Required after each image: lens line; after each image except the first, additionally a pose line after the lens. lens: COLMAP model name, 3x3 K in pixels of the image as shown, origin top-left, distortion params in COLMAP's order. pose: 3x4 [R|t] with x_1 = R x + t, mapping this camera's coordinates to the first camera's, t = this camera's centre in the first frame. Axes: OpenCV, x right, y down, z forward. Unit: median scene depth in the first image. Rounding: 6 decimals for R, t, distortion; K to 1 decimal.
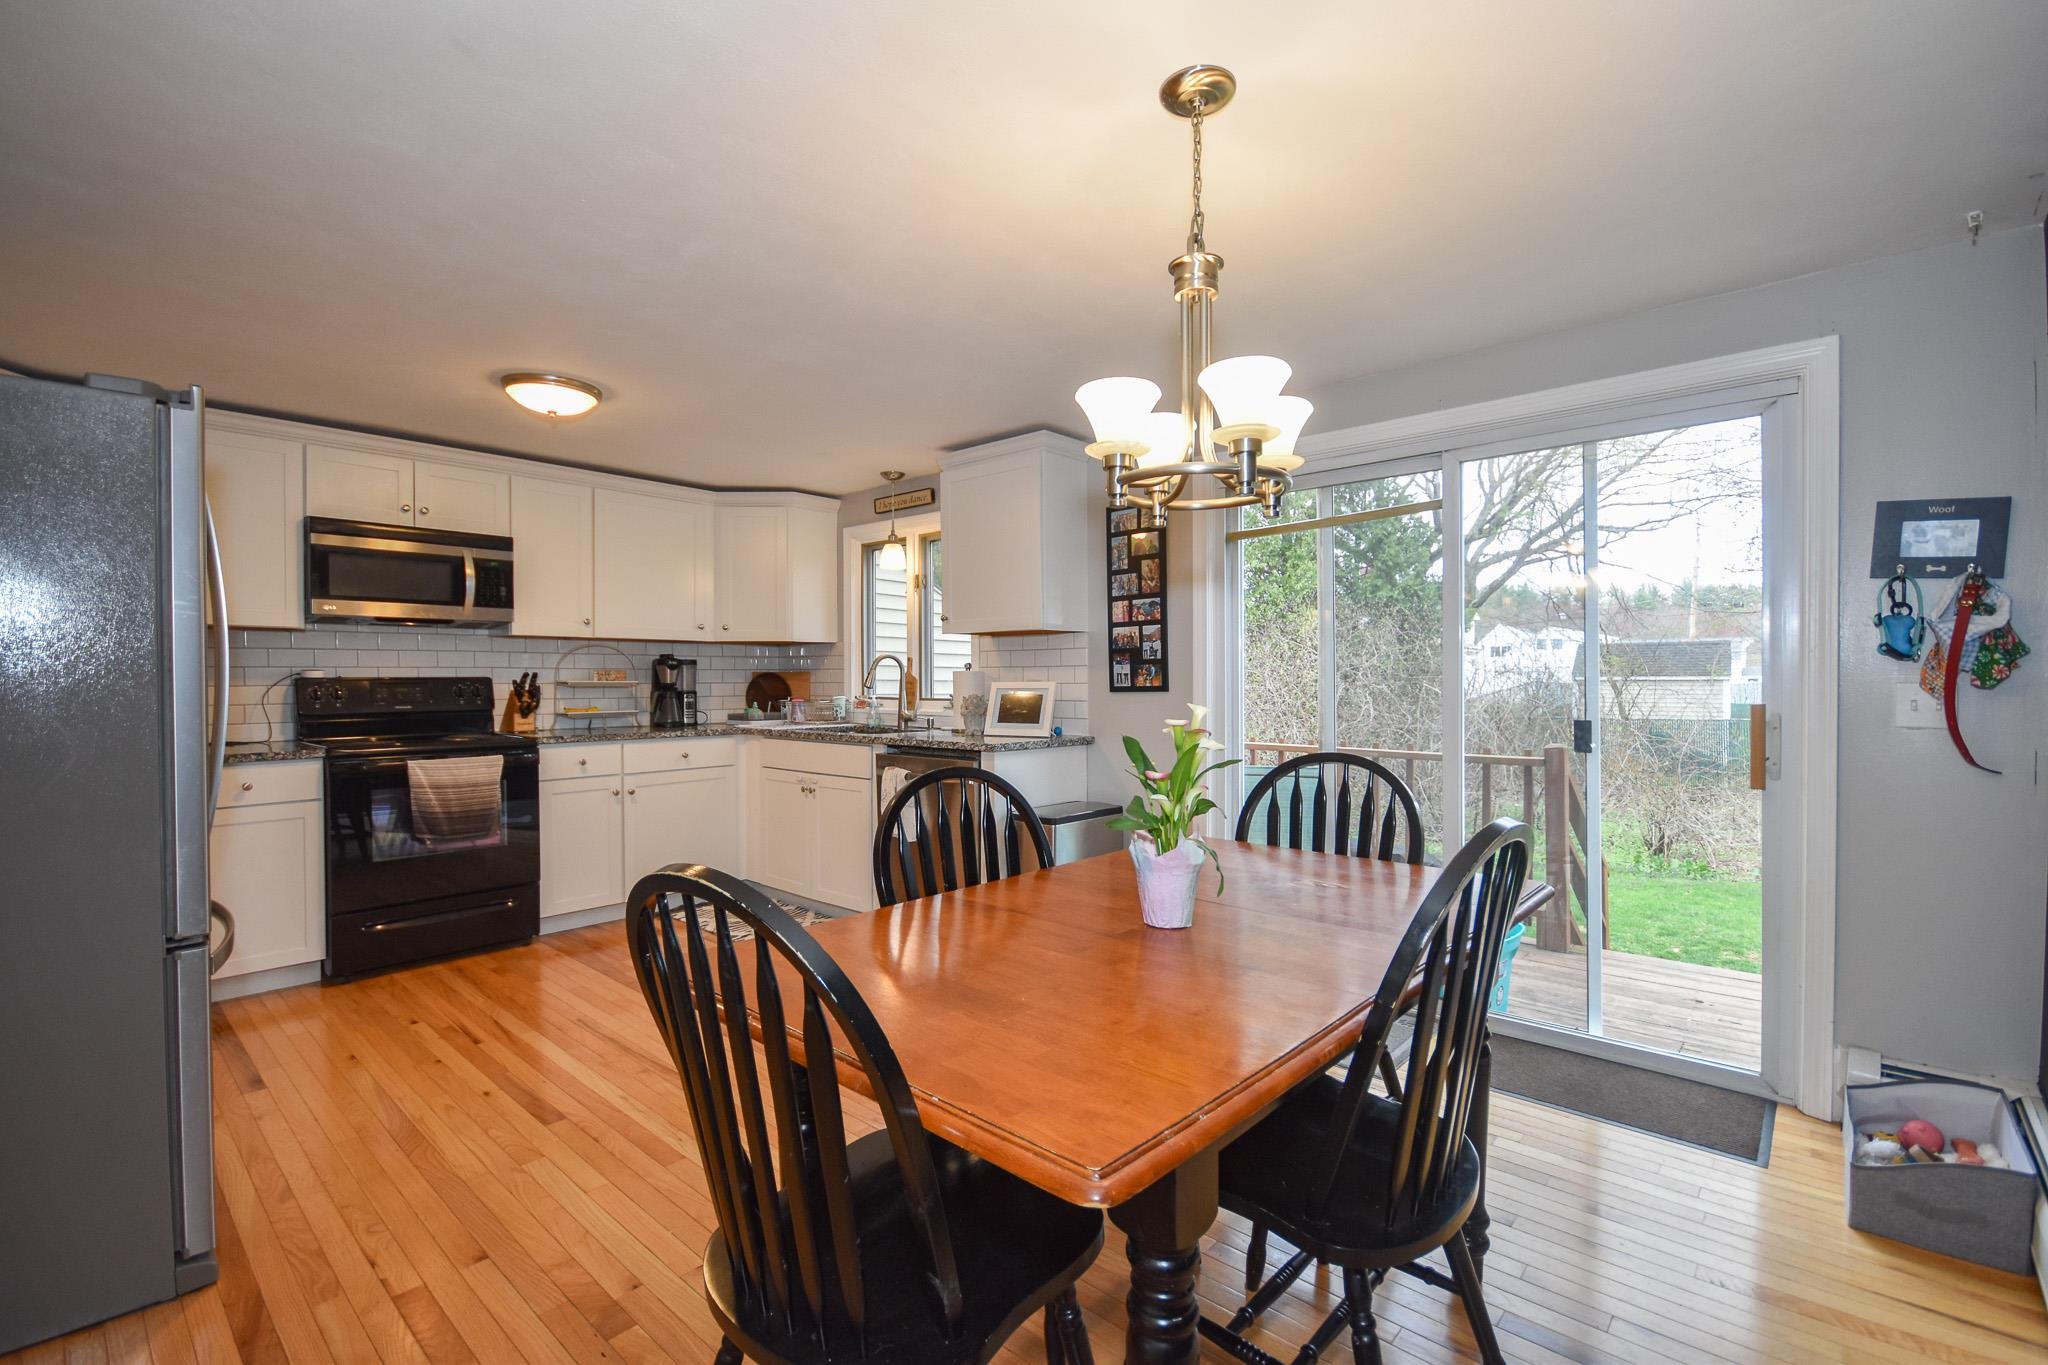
lens RADIAL K [[896.7, 0, 1026.4], [0, 896.7, 688.4], [0, 0, 1]] dist [0.003241, -0.004759]
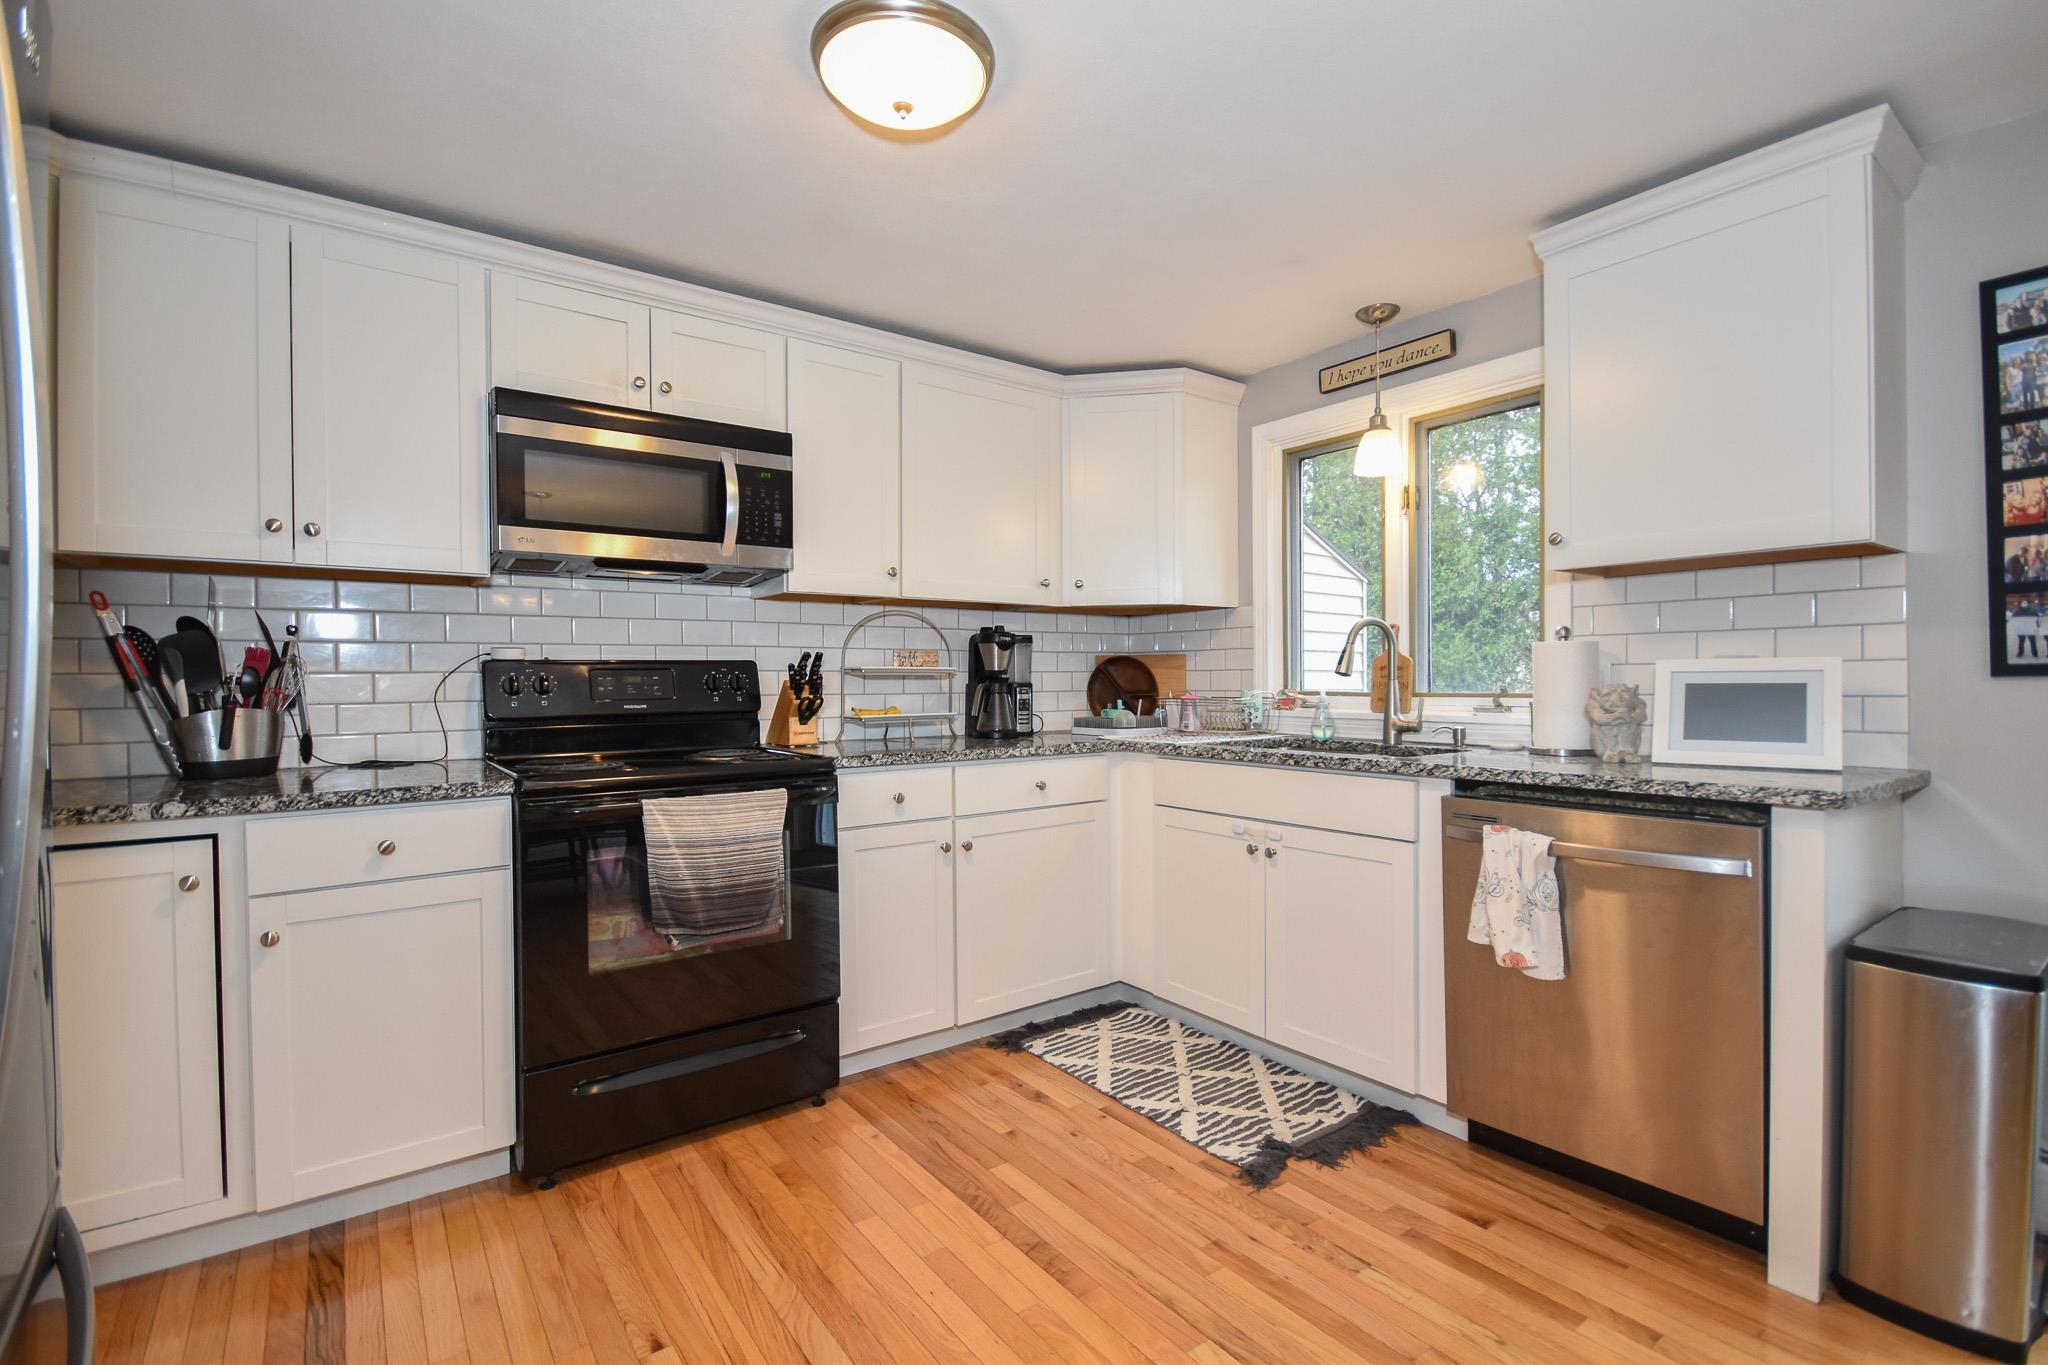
lens RADIAL K [[925.1, 0, 1027.2], [0, 925.1, 688.3], [0, 0, 1]] dist [0.000423, 0.000271]
pose [[0.978916, -0.001815, -0.204255, -0.298374], [0.001685, 0.999998, -0.000807, 0.009594], [0.204256, 0.000446, 0.978917, 0.428572]]
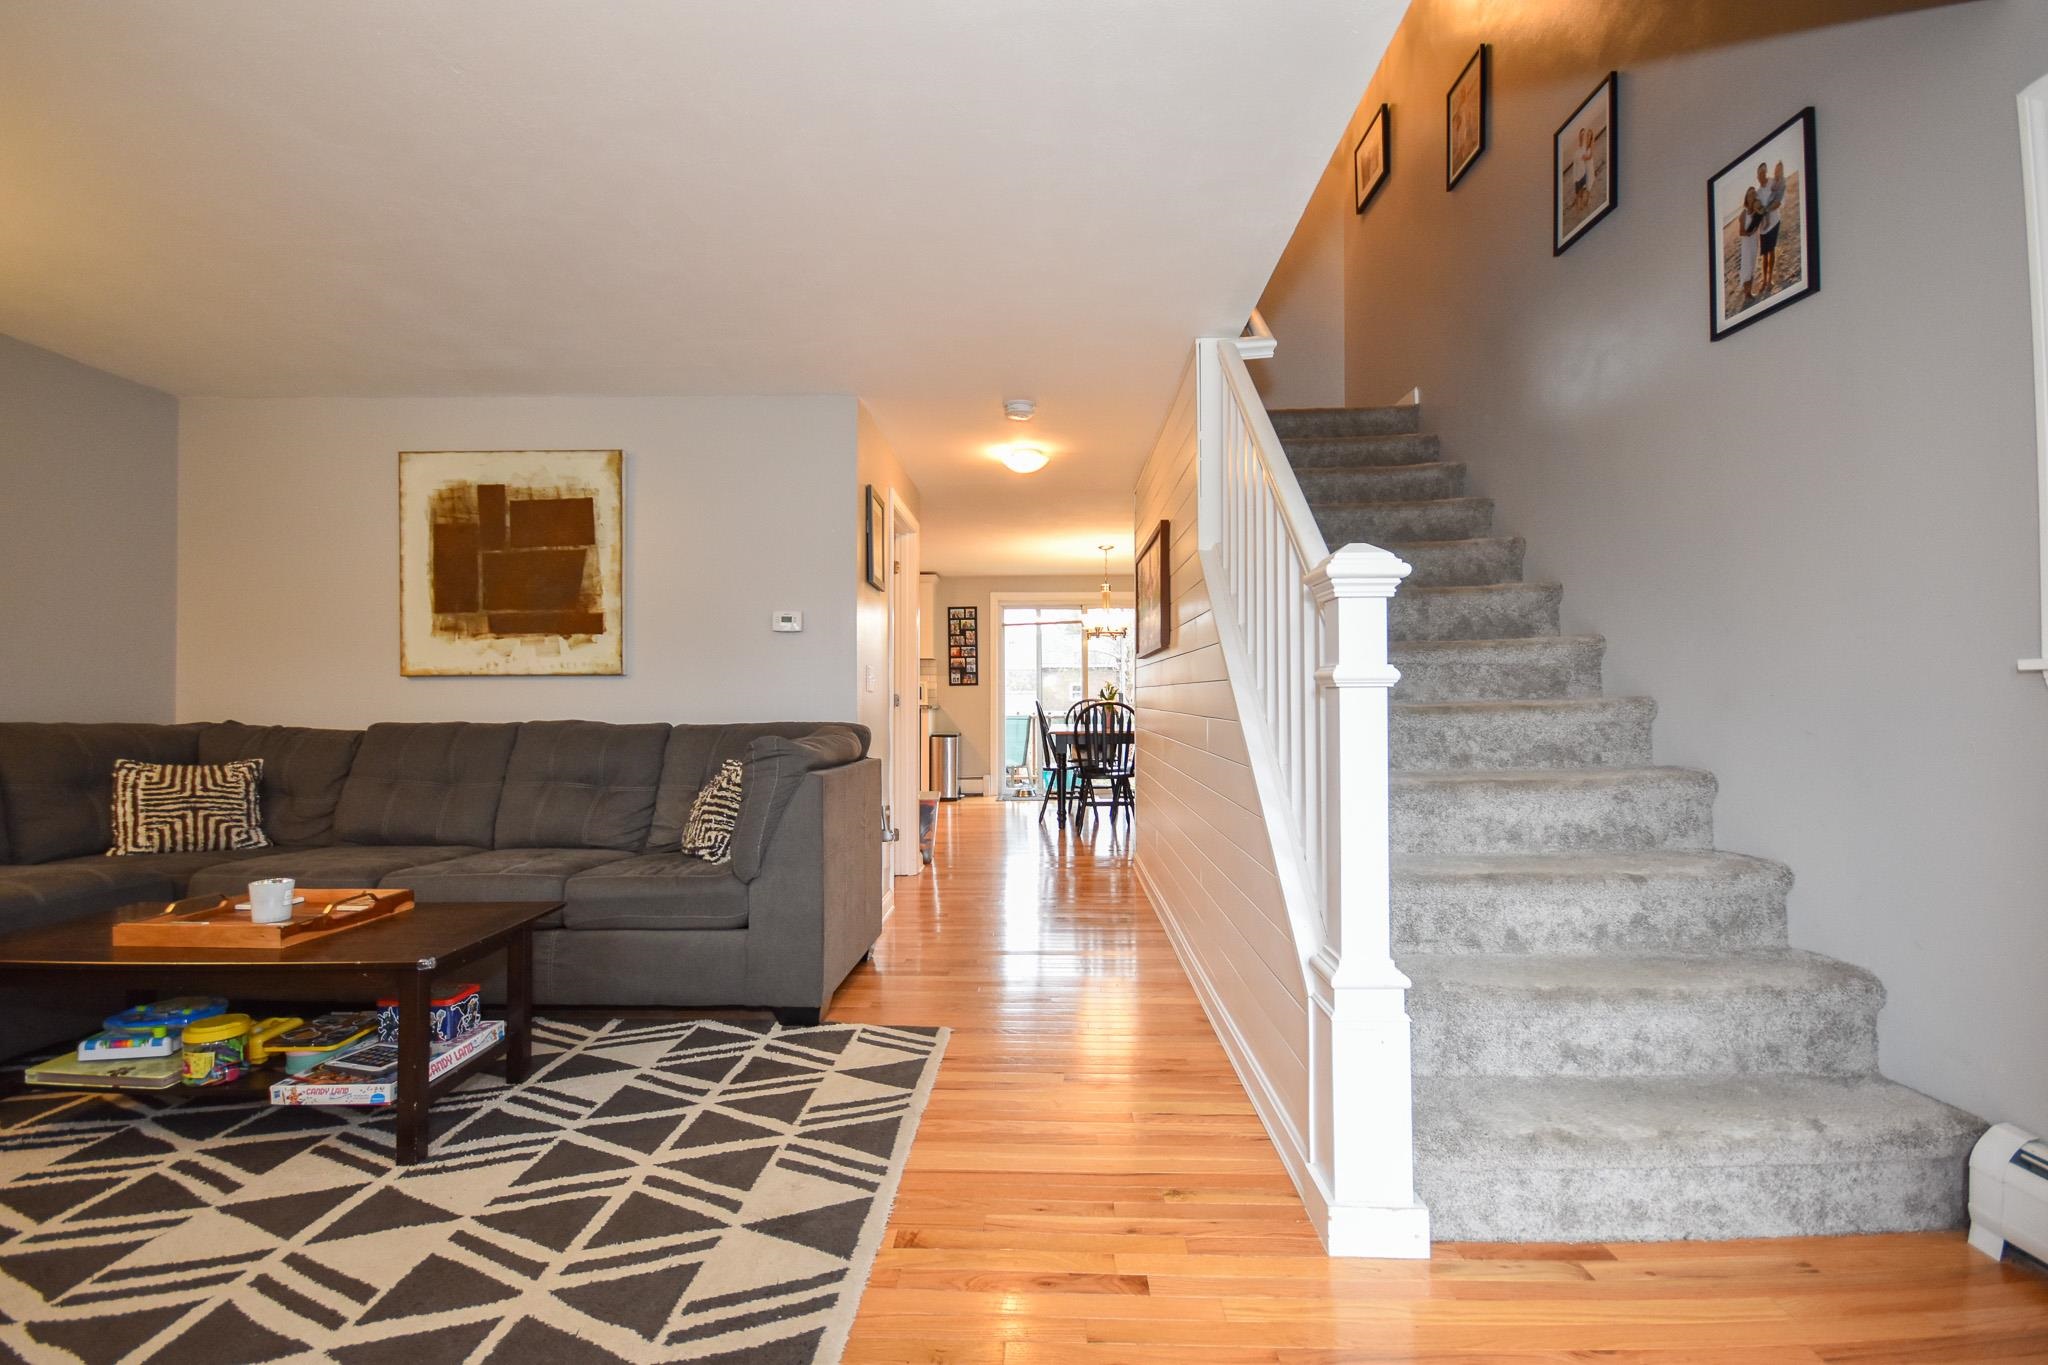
lens RADIAL K [[895.1, 0, 1025.2], [0, 895.1, 688.2], [0, 0, 1]] dist [0.008680, -0.011078]
pose [[0.760309, 0.007193, 0.649522, -1.274485], [0.007925, 0.999762, -0.020349, 0.059170], [-0.649513, 0.020619, 0.760070, -0.903781]]
